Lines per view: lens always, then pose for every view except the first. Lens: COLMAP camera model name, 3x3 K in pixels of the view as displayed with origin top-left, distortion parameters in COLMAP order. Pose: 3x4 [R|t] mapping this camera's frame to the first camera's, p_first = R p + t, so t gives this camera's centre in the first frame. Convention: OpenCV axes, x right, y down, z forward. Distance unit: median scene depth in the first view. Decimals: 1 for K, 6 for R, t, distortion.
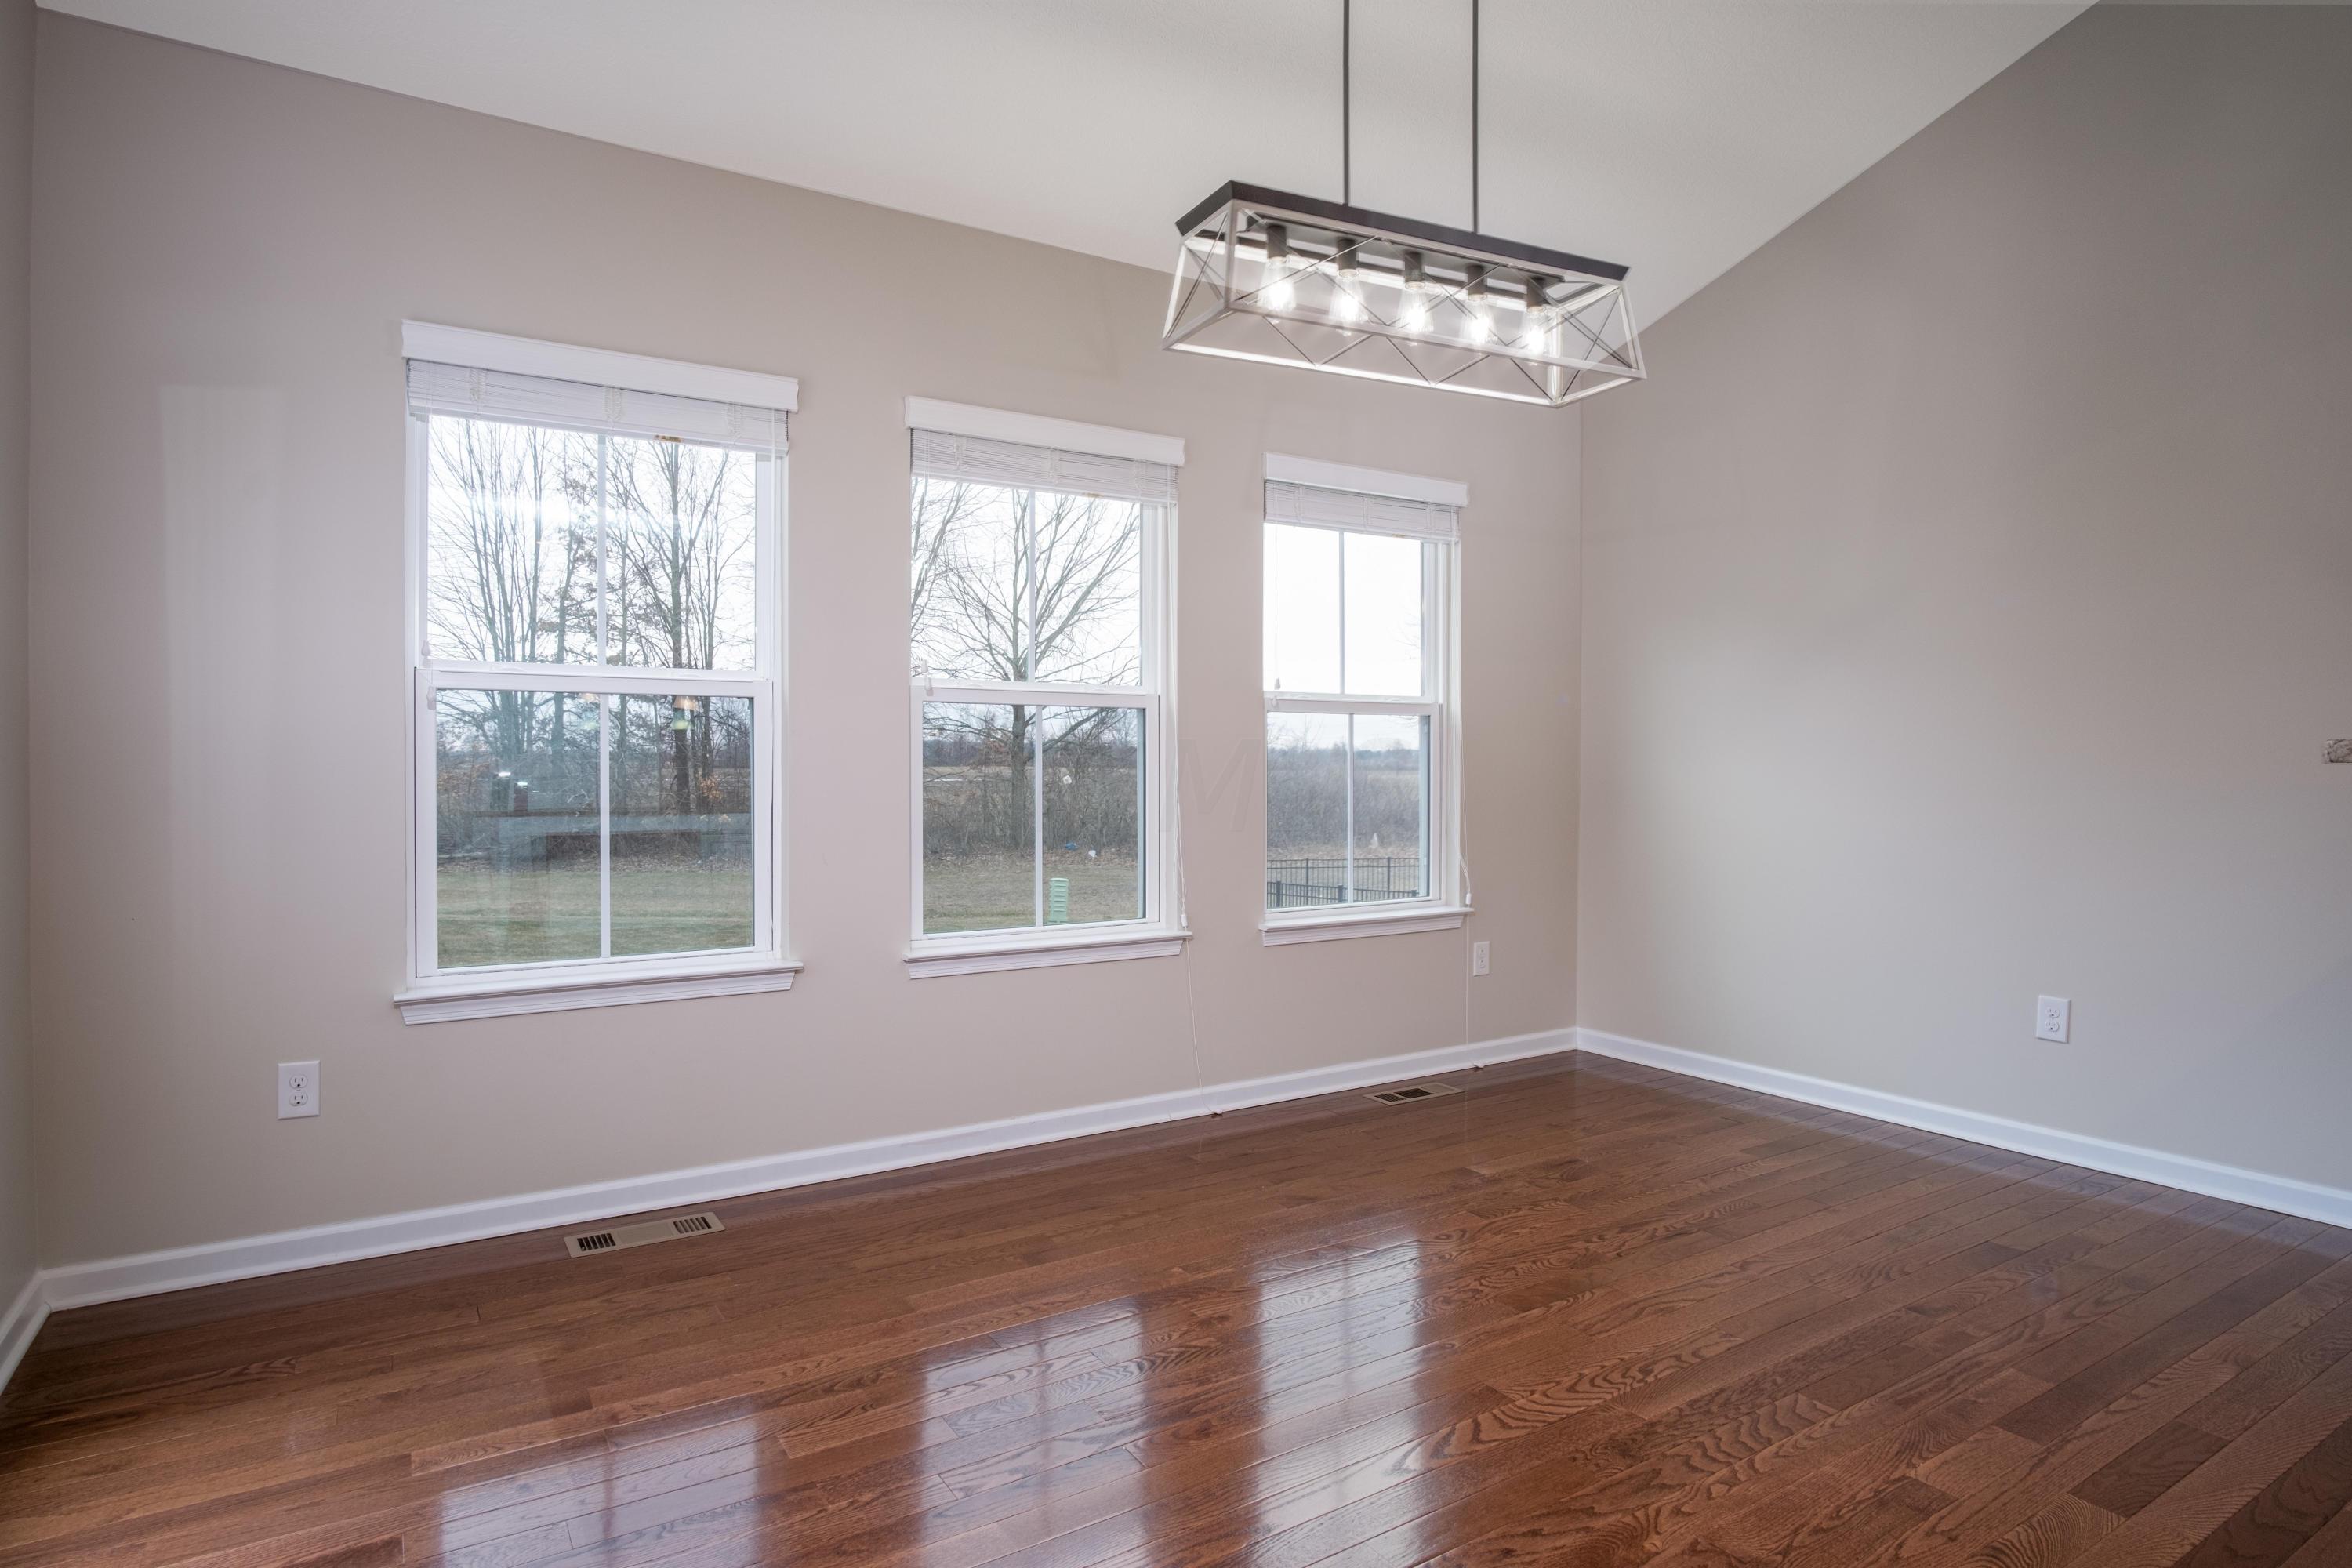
lens RADIAL K [[1289.0, 0, 1187.1], [0, 1289.0, 776.2], [0, 0, 1]] dist [0.001122, -0.034497]
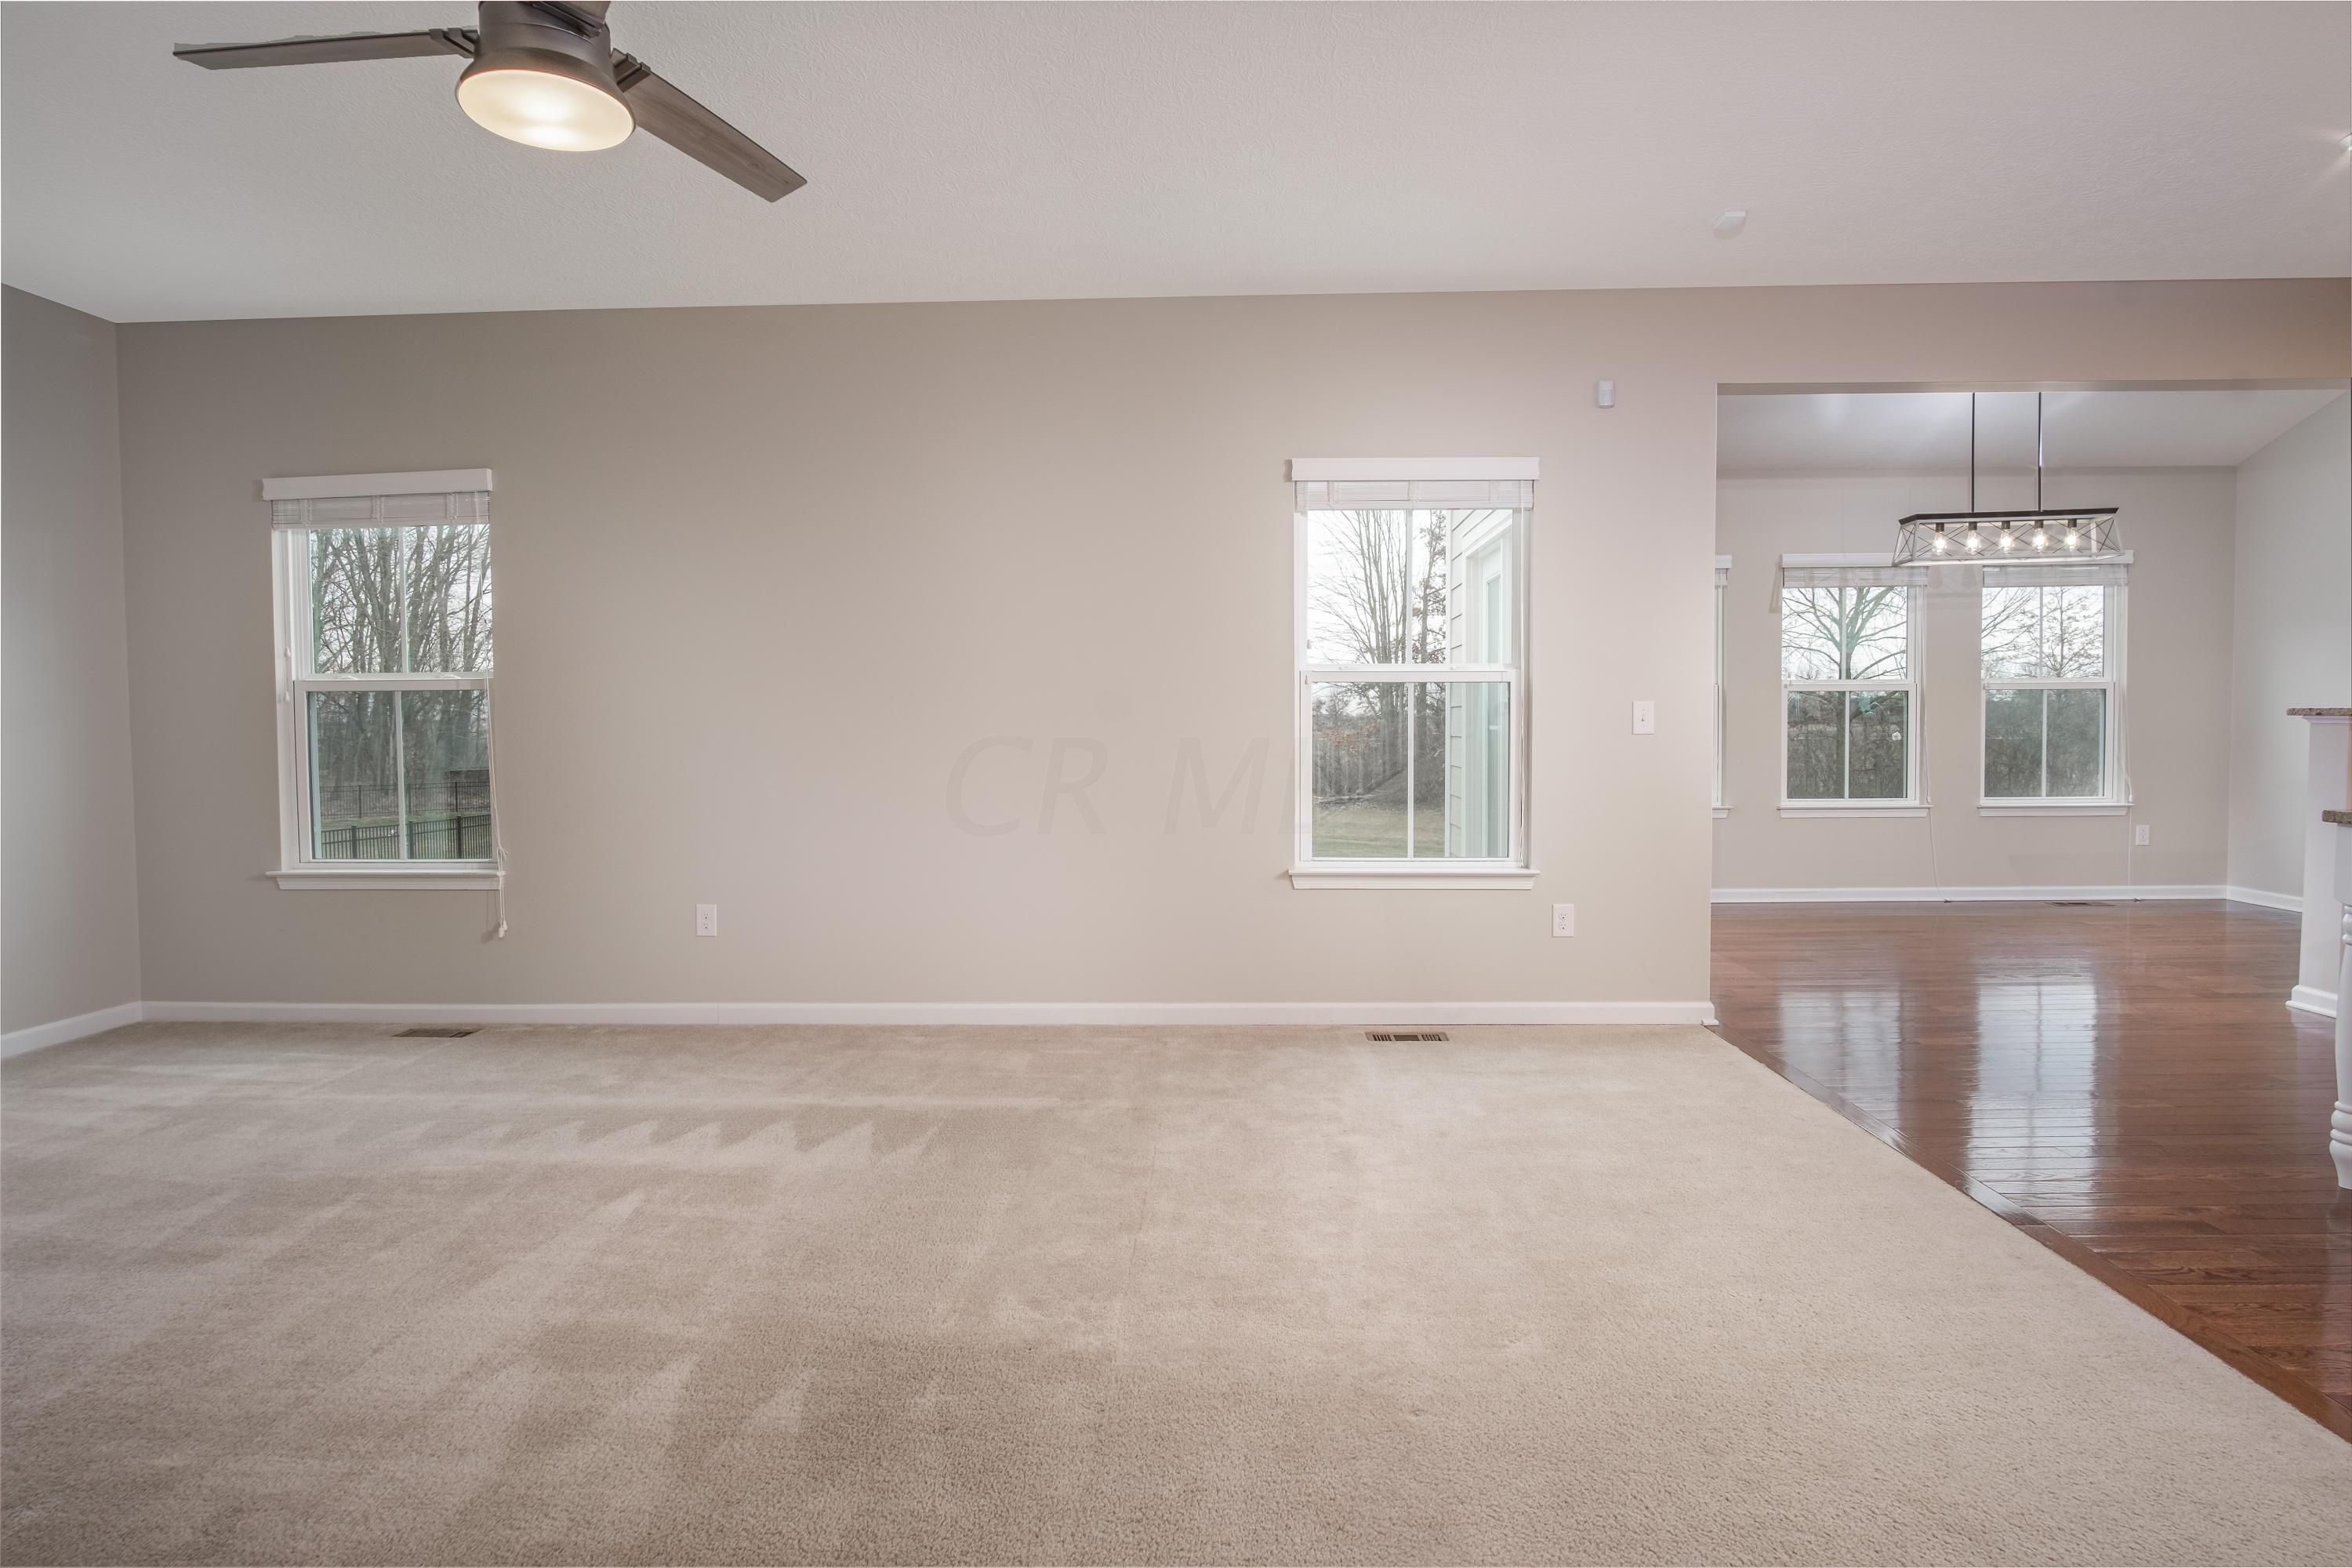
lens RADIAL K [[1289.0, 0, 1187.1], [0, 1289.0, 776.2], [0, 0, 1]] dist [0.001122, -0.034497]
pose [[0.823664, 0.012688, -0.566936, 0.018503], [0.004982, 0.999549, 0.029609, 0.001515], [0.567056, -0.027212, 0.823230, -0.132996]]
